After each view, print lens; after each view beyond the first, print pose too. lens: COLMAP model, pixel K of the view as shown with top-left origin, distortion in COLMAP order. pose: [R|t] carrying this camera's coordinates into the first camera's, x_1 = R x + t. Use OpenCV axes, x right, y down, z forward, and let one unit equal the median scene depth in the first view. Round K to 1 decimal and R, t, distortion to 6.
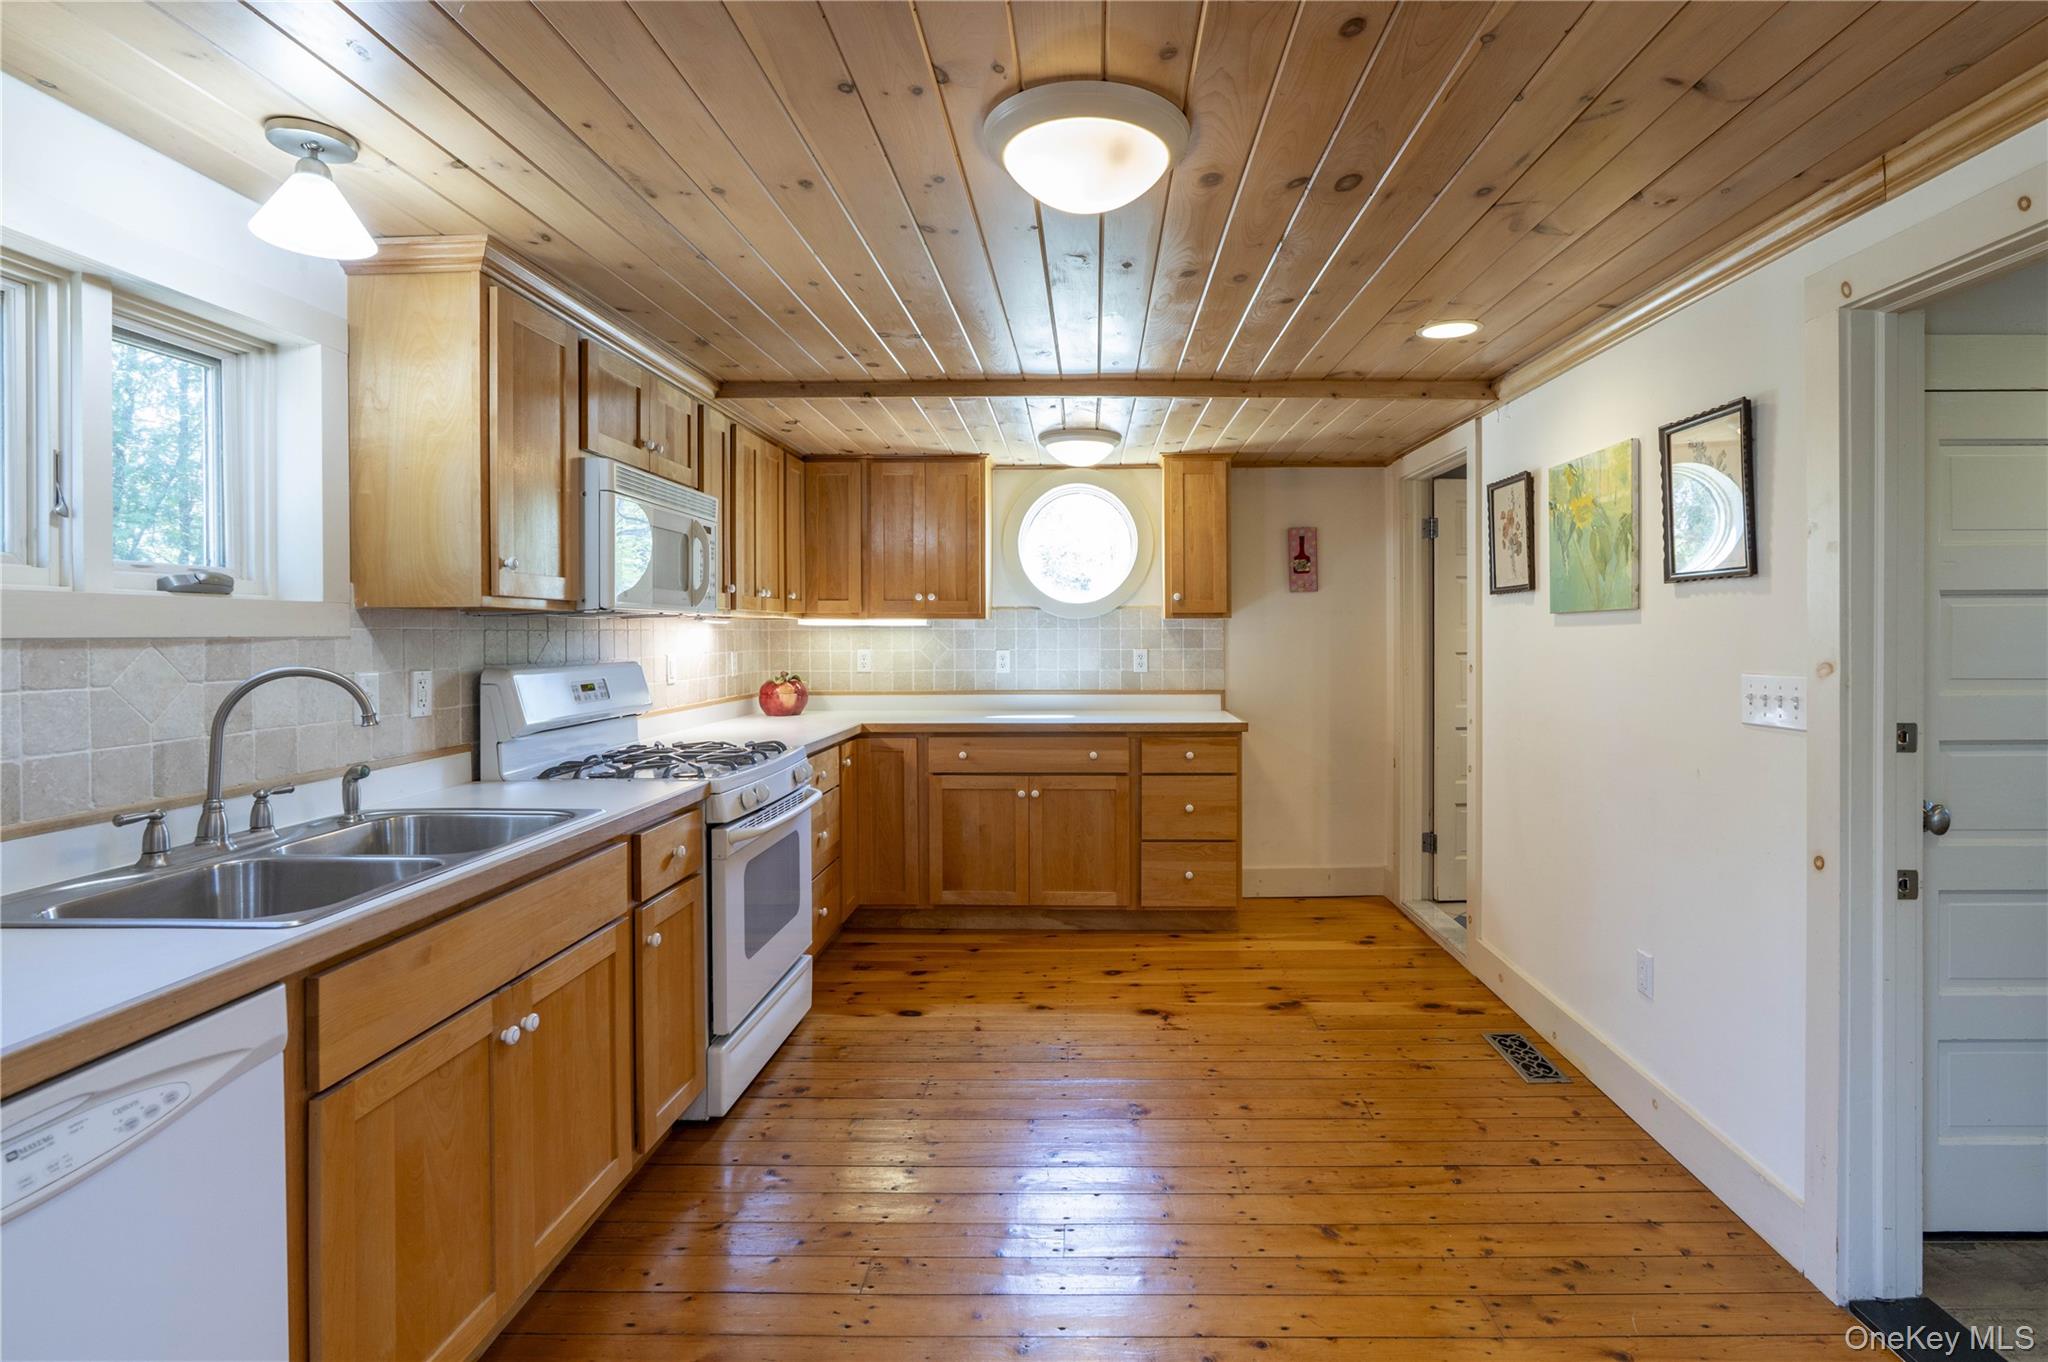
lens RADIAL K [[932.1, 0, 1068.5], [0, 932.1, 637.0], [0, 0, 1]] dist [-0.009827, 0.001826]
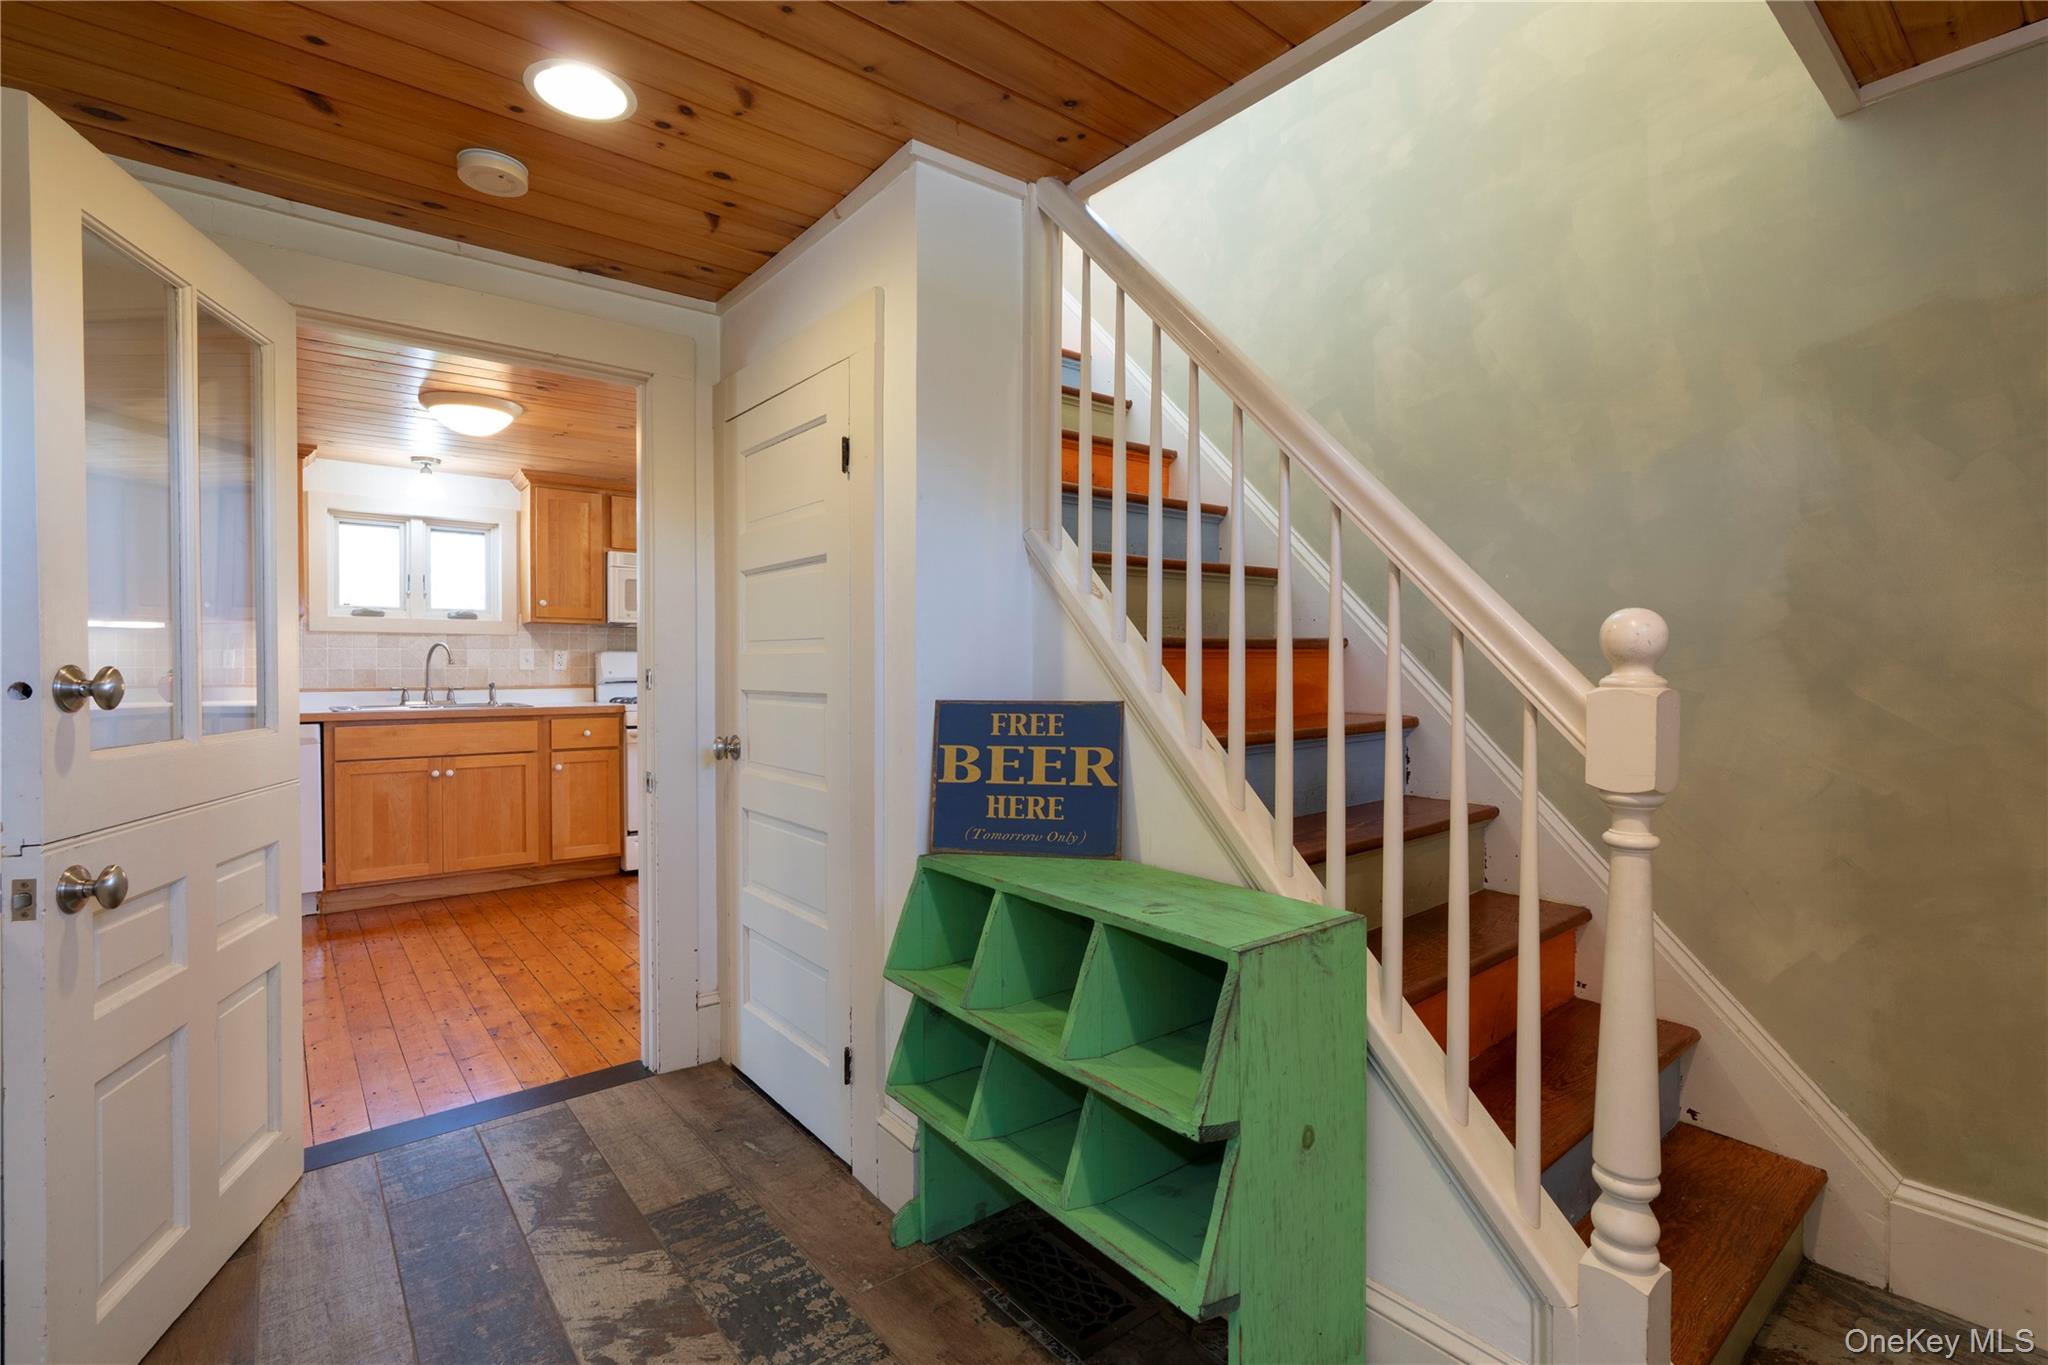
lens RADIAL K [[932.1, 0, 1052.3], [0, 932.1, 674.5], [0, 0, 1]] dist [-0.009827, 0.001826]
pose [[0.632478, 0.013711, -0.774457, 2.577738], [-0.009850, 0.999905, 0.009658, 0.084955], [0.774515, 0.001519, 0.632553, 0.644607]]
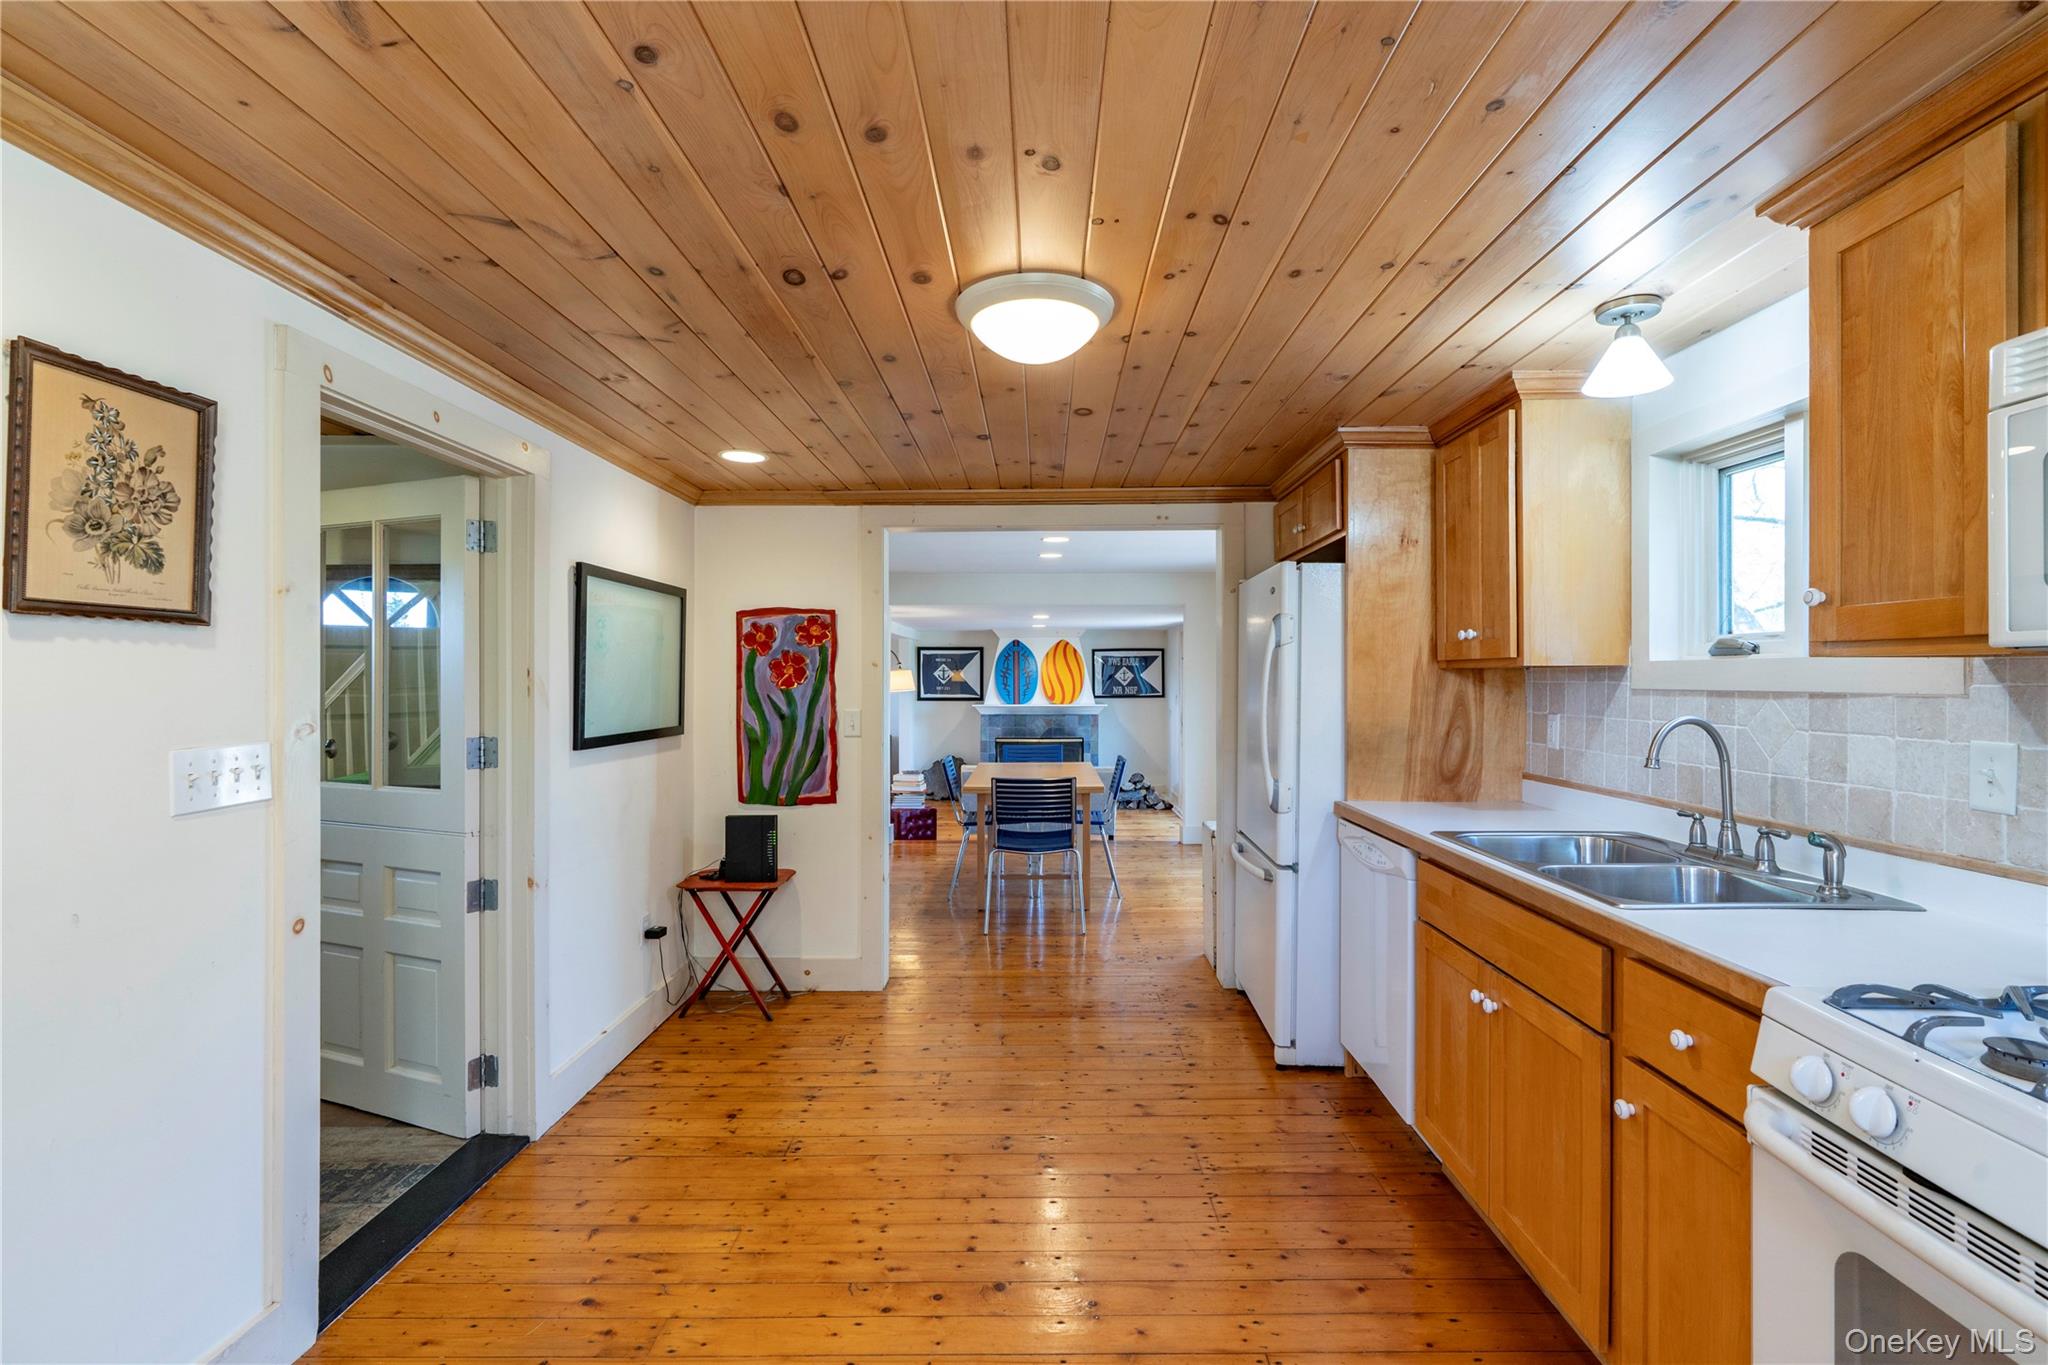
lens RADIAL K [[932.1, 0, 1026.1], [0, 932.1, 683.4], [0, 0, 1]] dist [-0.009827, 0.001826]
pose [[-0.999853, 0.004072, 0.016648, 0.016658], [0.004206, 0.999959, 0.008037, -0.024402], [-0.016614, 0.008106, -0.999829, 2.211165]]
